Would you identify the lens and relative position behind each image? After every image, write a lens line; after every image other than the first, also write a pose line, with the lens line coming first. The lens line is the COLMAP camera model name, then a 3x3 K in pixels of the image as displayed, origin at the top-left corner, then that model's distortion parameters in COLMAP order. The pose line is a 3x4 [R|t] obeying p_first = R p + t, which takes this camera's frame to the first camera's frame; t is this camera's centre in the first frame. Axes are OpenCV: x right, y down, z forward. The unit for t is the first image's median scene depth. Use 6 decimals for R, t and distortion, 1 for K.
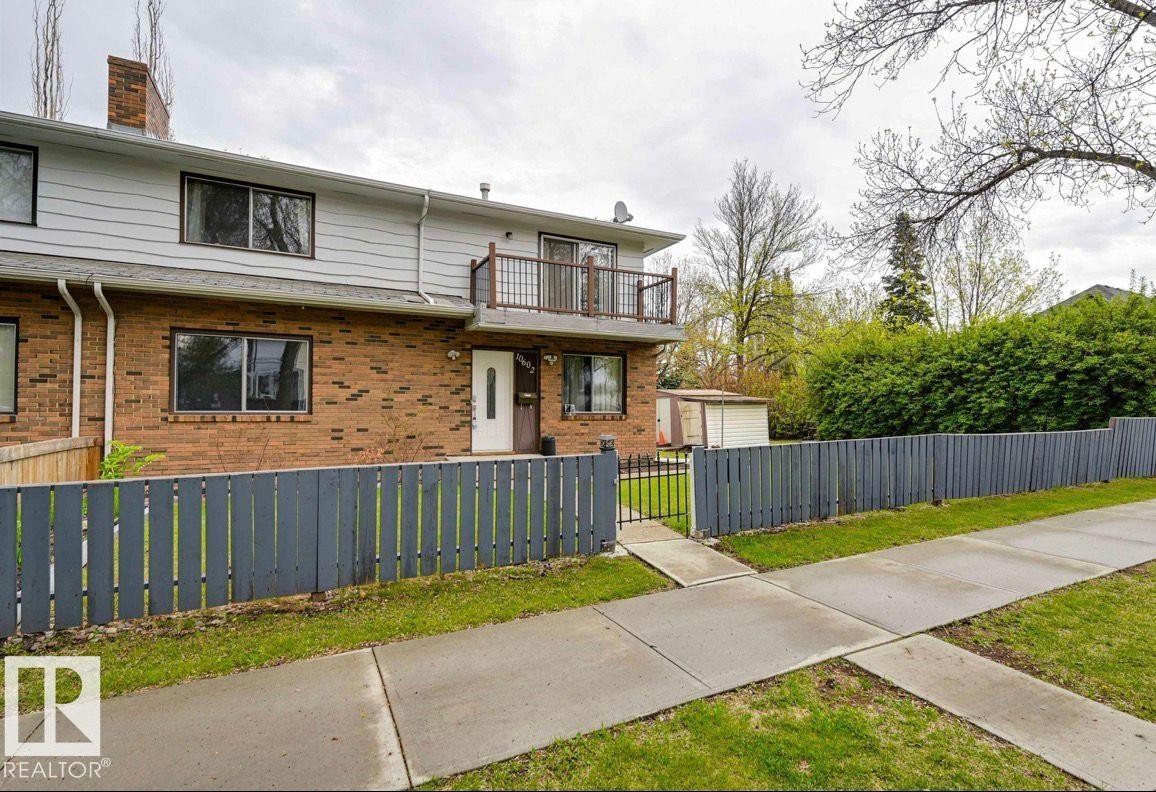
lens RADIAL K [[502.6, 0, 573.7], [0, 502.6, 398.5], [0, 0, 1]] dist [-0.001866, -0.000312]
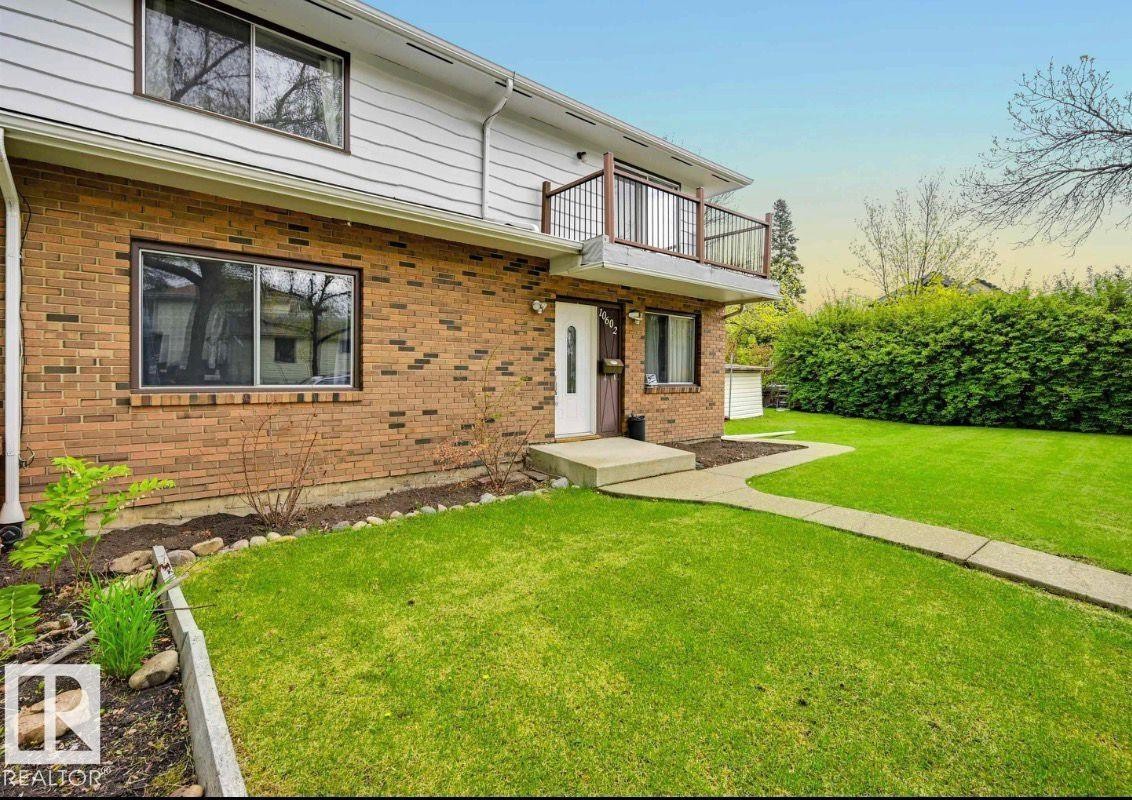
lens RADIAL K [[471.0, 0, 531.3], [0, 471.0, 375.3], [0, 0, 1]] dist [-0.003074, -0.000561]
pose [[0.981589, 0.003563, 0.190973, -0.388704], [-0.008582, 0.999639, 0.025458, -0.004758], [-0.190814, -0.026628, 0.981265, 0.331958]]
